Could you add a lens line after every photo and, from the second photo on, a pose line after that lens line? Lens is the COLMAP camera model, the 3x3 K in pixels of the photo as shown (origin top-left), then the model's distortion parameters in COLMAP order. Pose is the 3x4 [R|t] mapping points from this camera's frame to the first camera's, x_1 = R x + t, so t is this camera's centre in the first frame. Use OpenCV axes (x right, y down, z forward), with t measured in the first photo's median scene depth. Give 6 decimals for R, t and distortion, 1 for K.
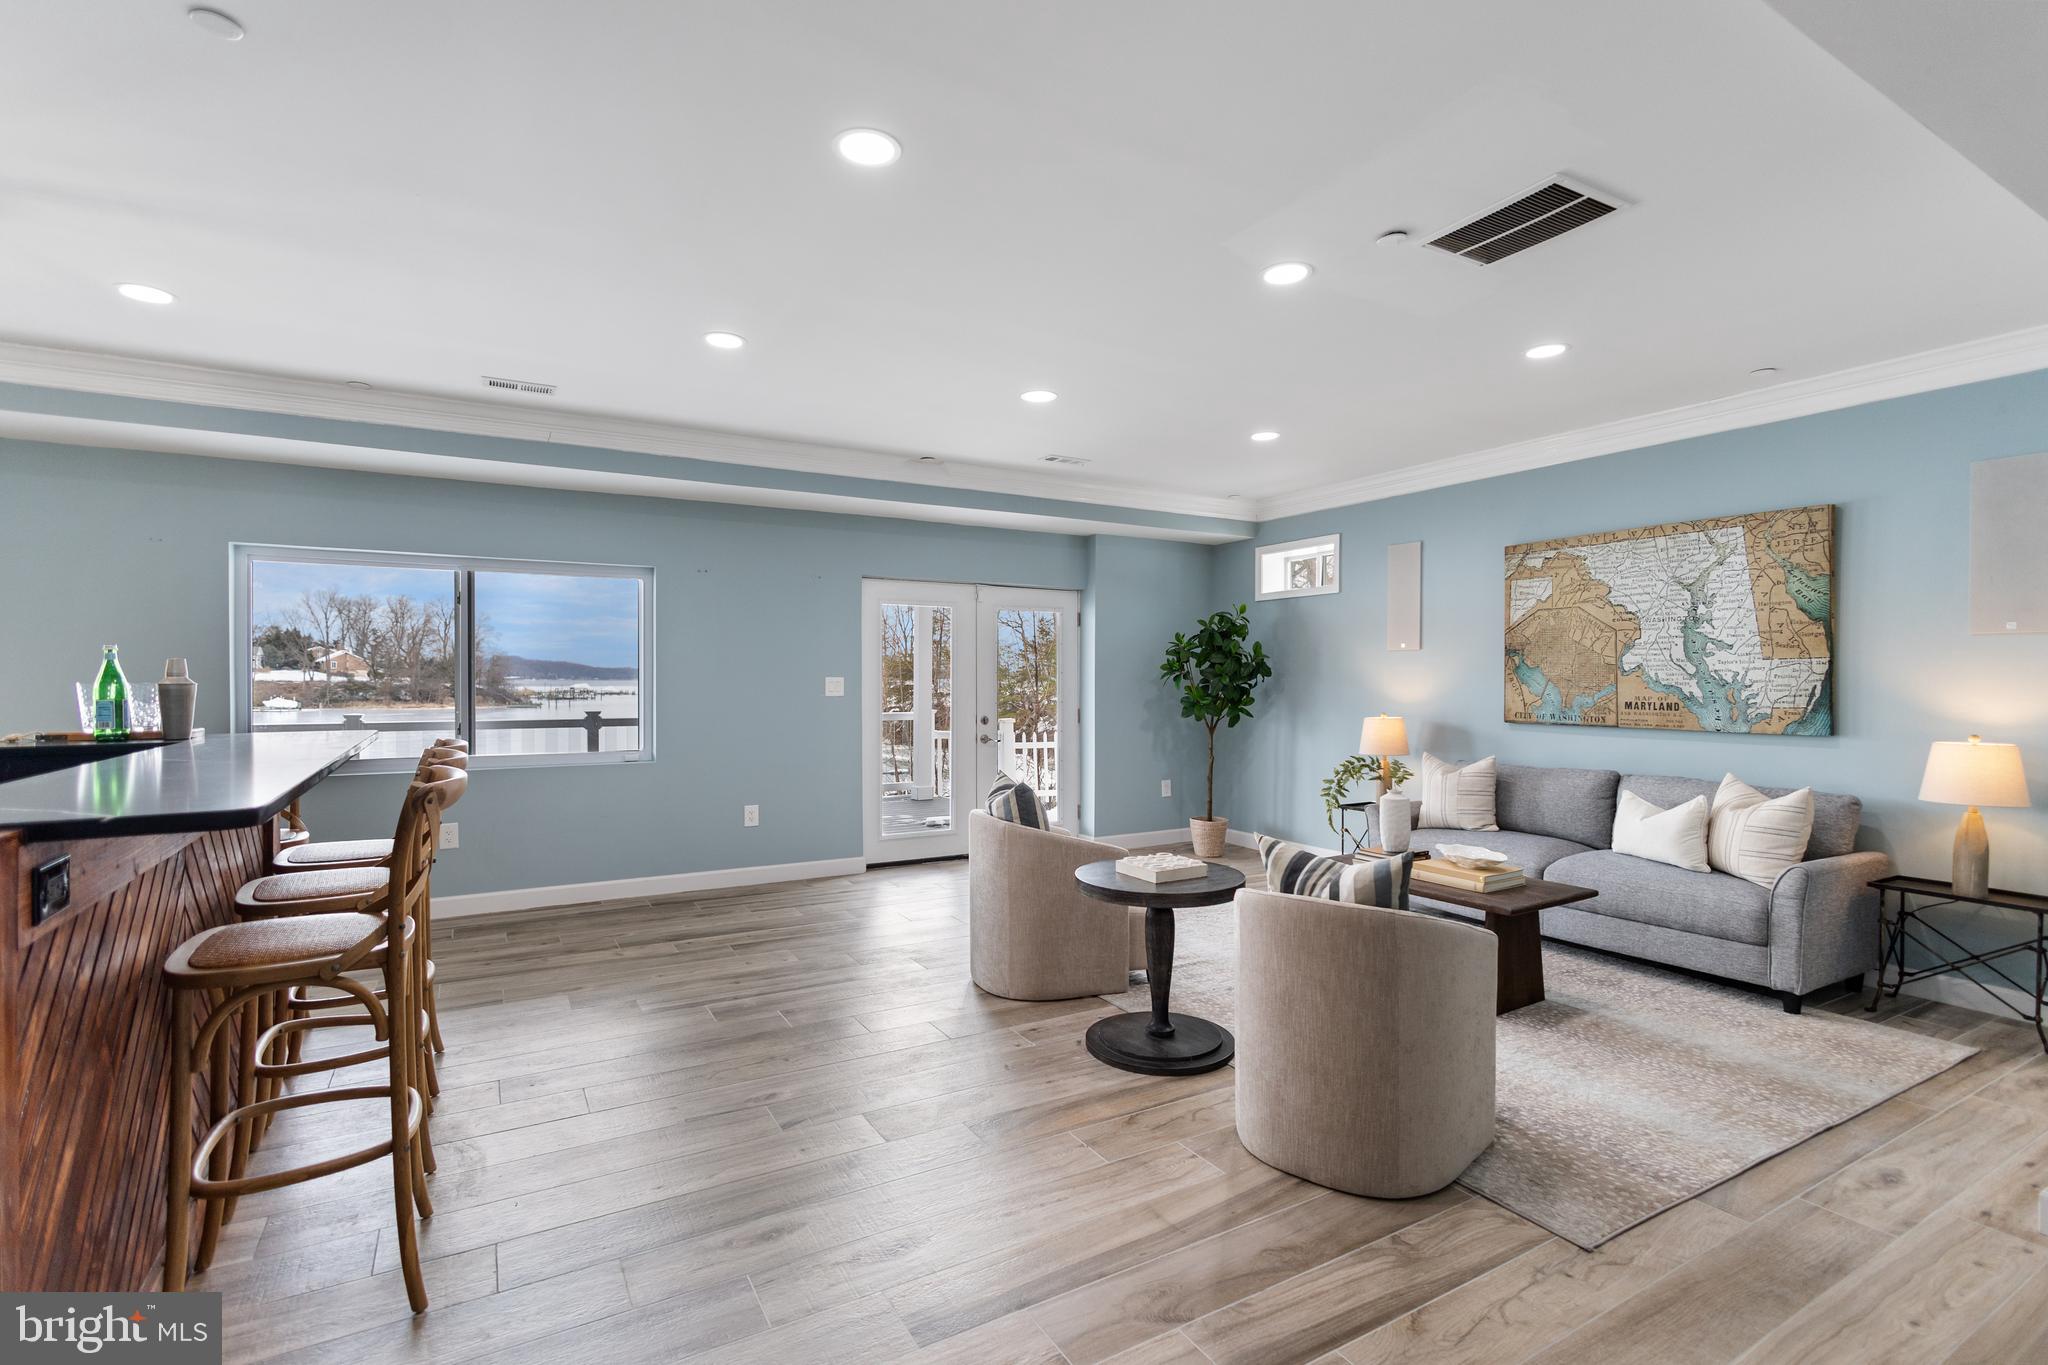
lens RADIAL K [[942.1, 0, 1024.0], [0, 942.1, 682.5], [0, 0, 1]] dist [-0.011870, 0.010173]
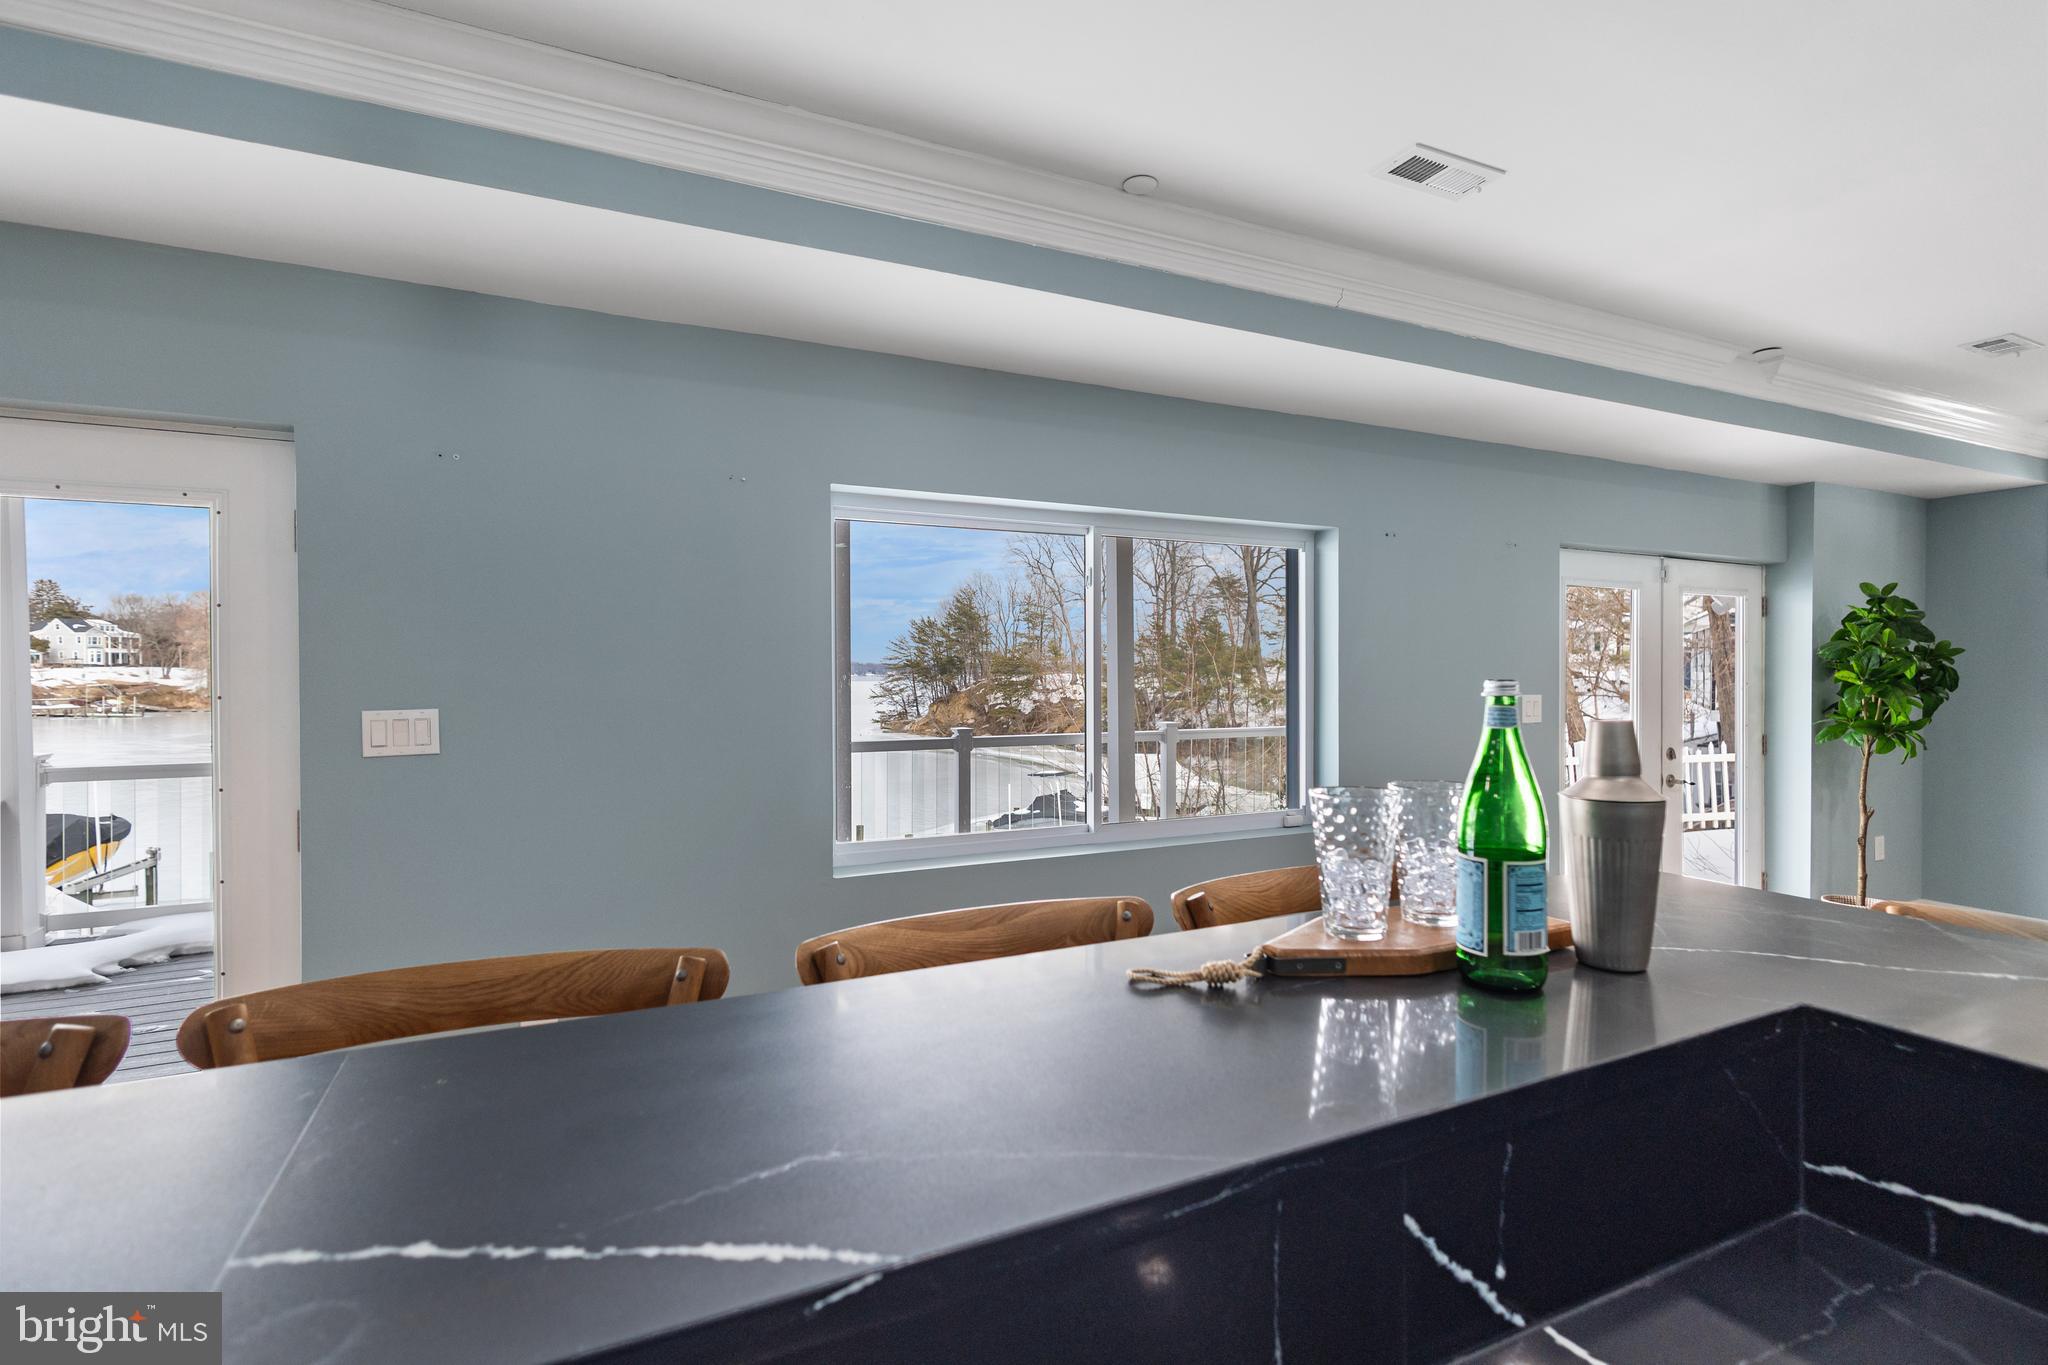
lens RADIAL K [[942.1, 0, 1024.0], [0, 942.1, 682.5], [0, 0, 1]] dist [-0.011870, 0.010173]
pose [[0.996355, -0.002785, -0.085259, -0.648235], [0.003305, 0.999977, 0.005951, -0.025165], [0.085240, -0.006211, 0.996341, 0.390203]]
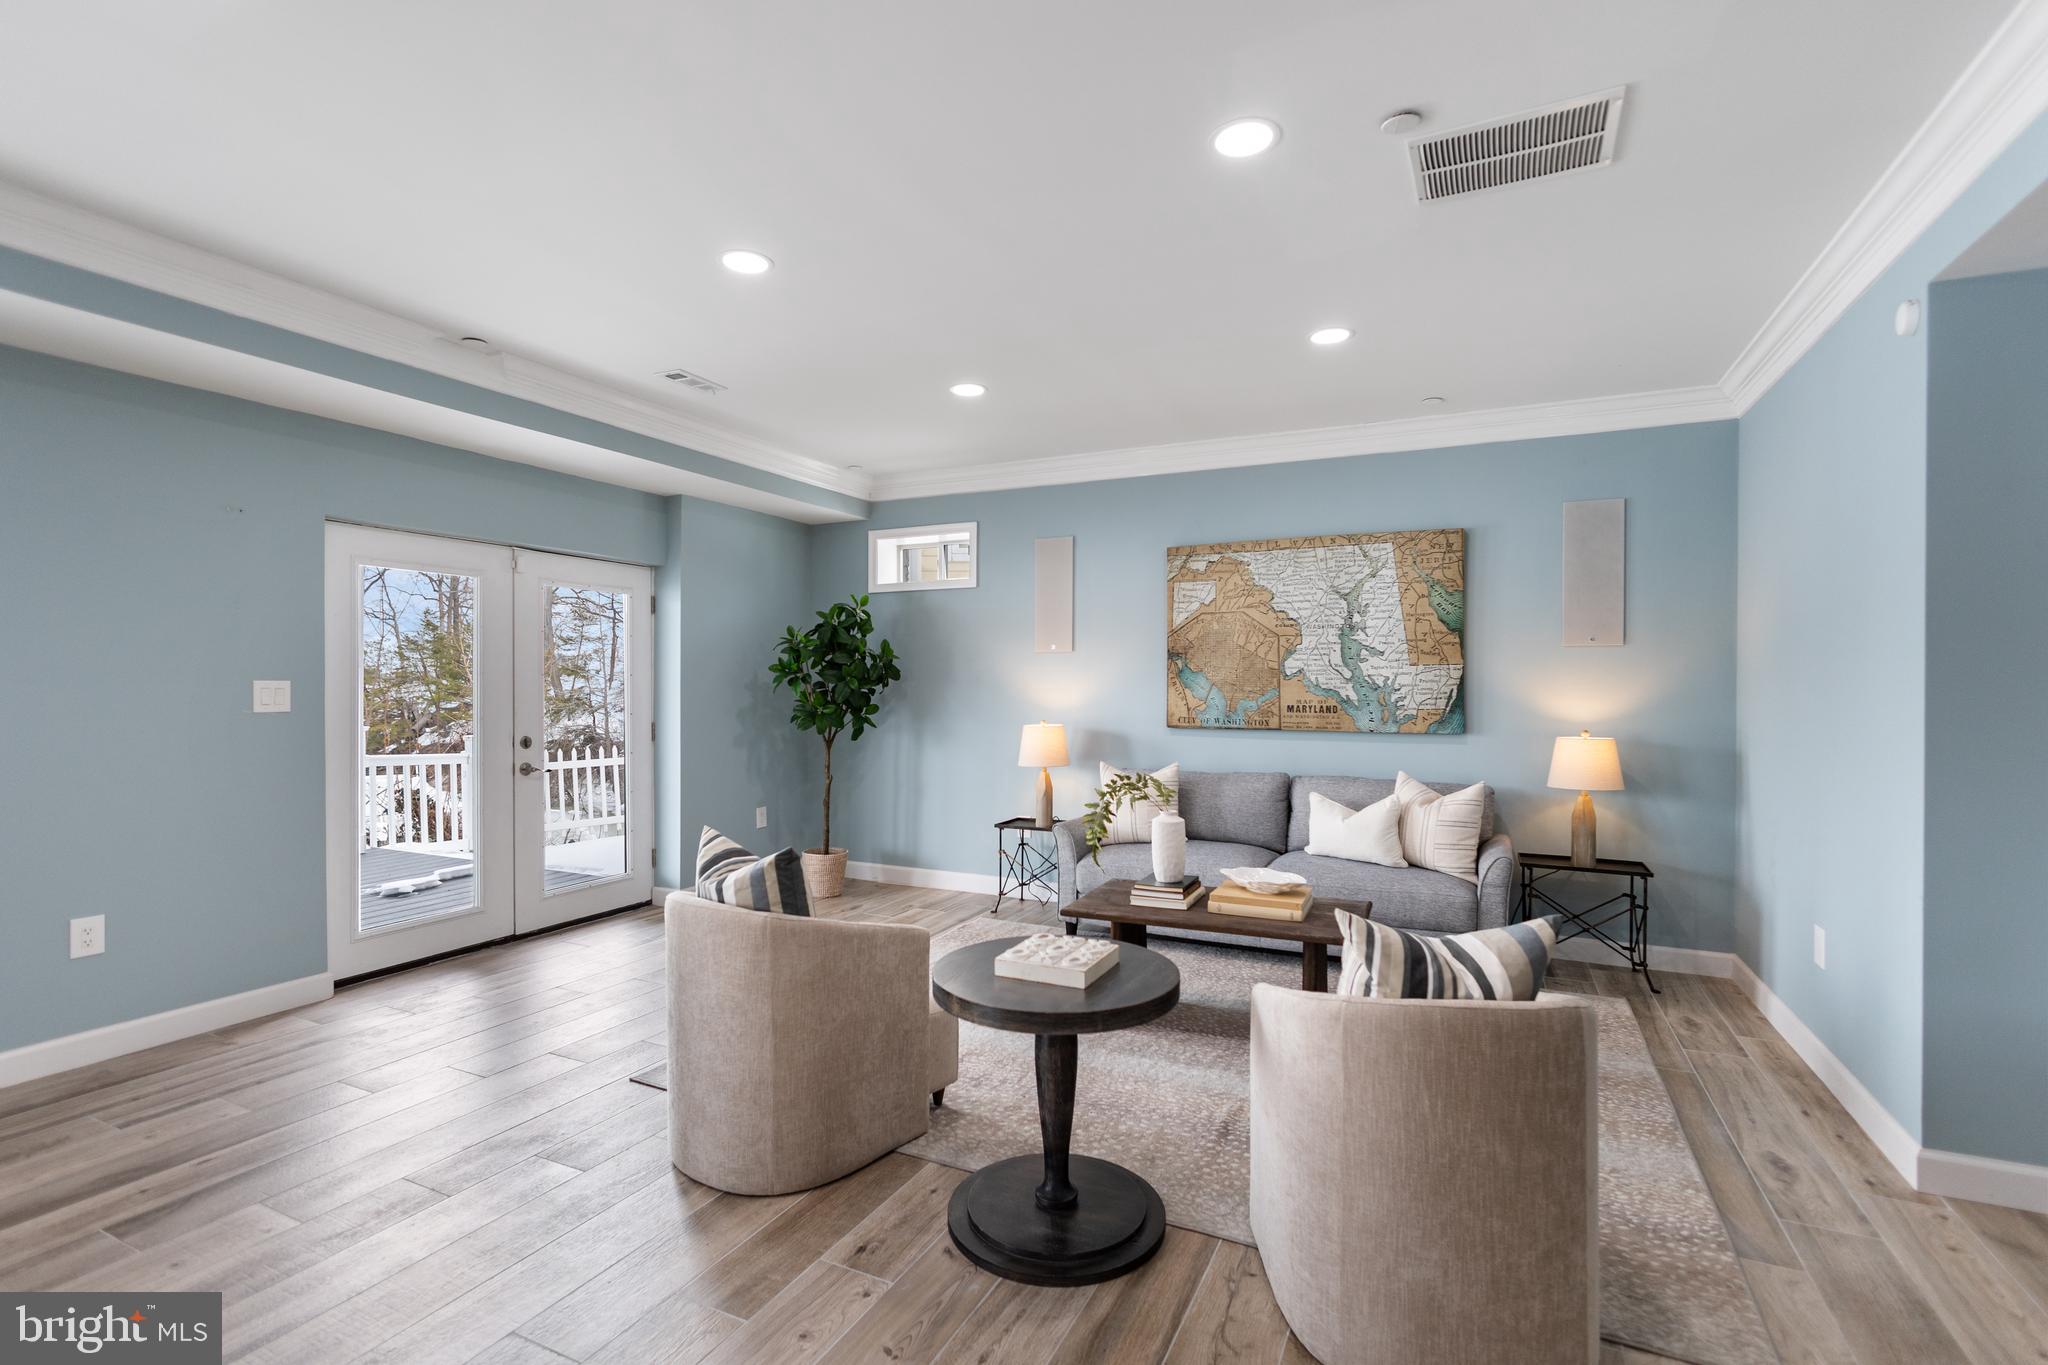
lens RADIAL K [[942.1, 0, 1024.0], [0, 942.1, 682.5], [0, 0, 1]] dist [-0.011870, 0.010173]
pose [[0.829858, -0.000277, 0.557975, -0.176849], [0.002066, 0.999995, -0.002575, -0.002380], [-0.557971, 0.003290, 0.829854, 0.304330]]
